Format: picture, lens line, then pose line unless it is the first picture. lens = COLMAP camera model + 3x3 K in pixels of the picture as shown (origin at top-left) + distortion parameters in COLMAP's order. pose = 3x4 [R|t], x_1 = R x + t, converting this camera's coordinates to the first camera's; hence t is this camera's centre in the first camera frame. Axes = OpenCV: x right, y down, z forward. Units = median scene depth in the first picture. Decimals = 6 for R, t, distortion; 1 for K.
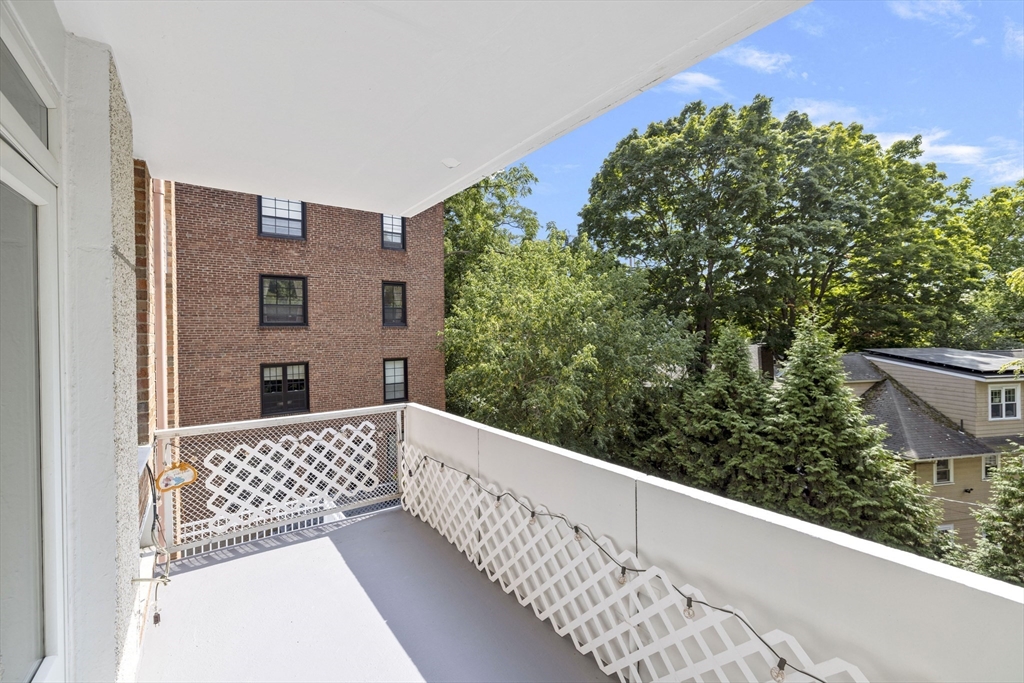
lens RADIAL K [[434.8, 0, 511.4], [0, 434.8, 335.9], [0, 0, 1]] dist [0.002062, 0.000147]
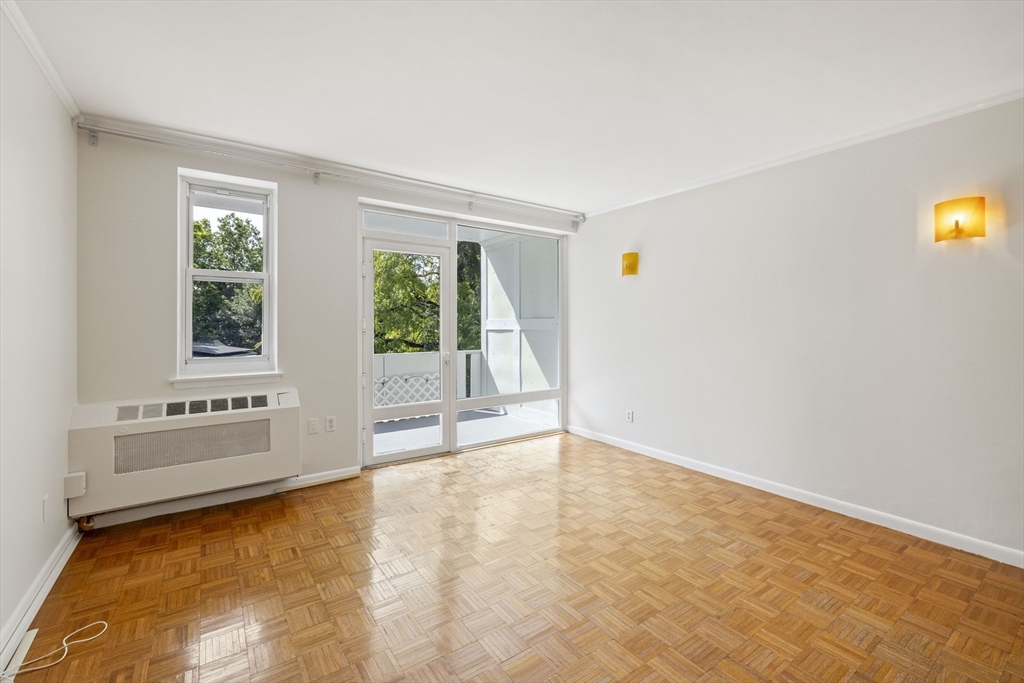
lens RADIAL K [[434.8, 0, 503.0], [0, 434.8, 322.2], [0, 0, 1]] dist [0.002062, 0.000147]
pose [[0.050059, 0.022580, 0.998491, -0.198274], [0.010443, 0.999678, -0.023130, 0.012552], [-0.998692, 0.011585, 0.049807, -0.001743]]
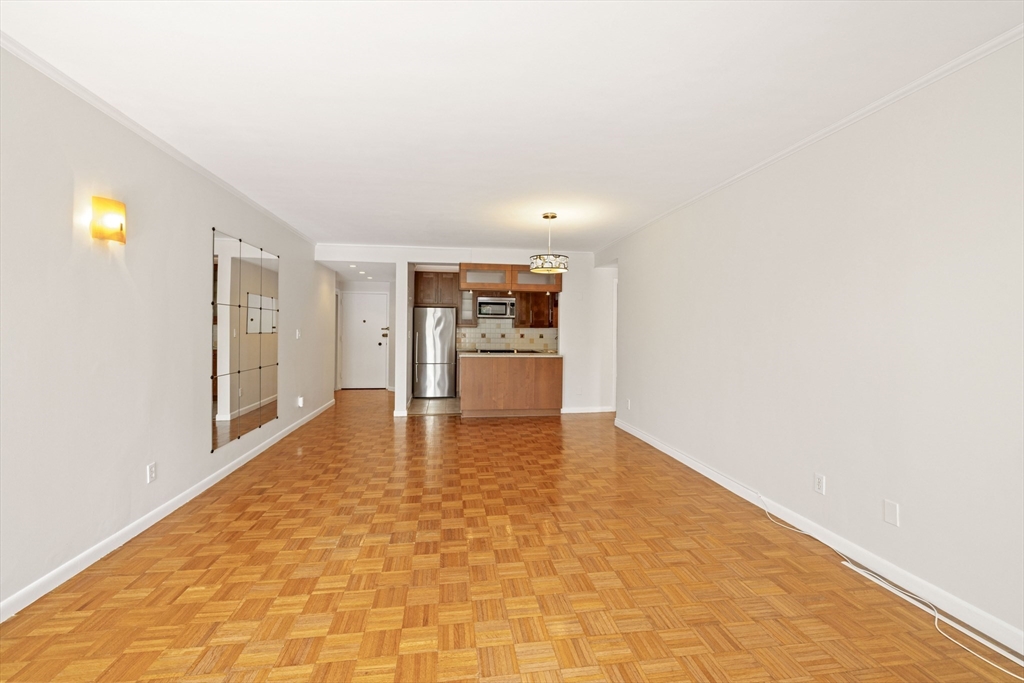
lens RADIAL K [[435.6, 0, 522.3], [0, 435.6, 333.7], [0, 0, 1]] dist [-0.001854, -0.000144]
pose [[-0.462130, 0.012107, -0.886730, -0.063208], [-0.007634, 0.999815, 0.017630, 0.010696], [0.886780, 0.014917, -0.461952, 0.023395]]
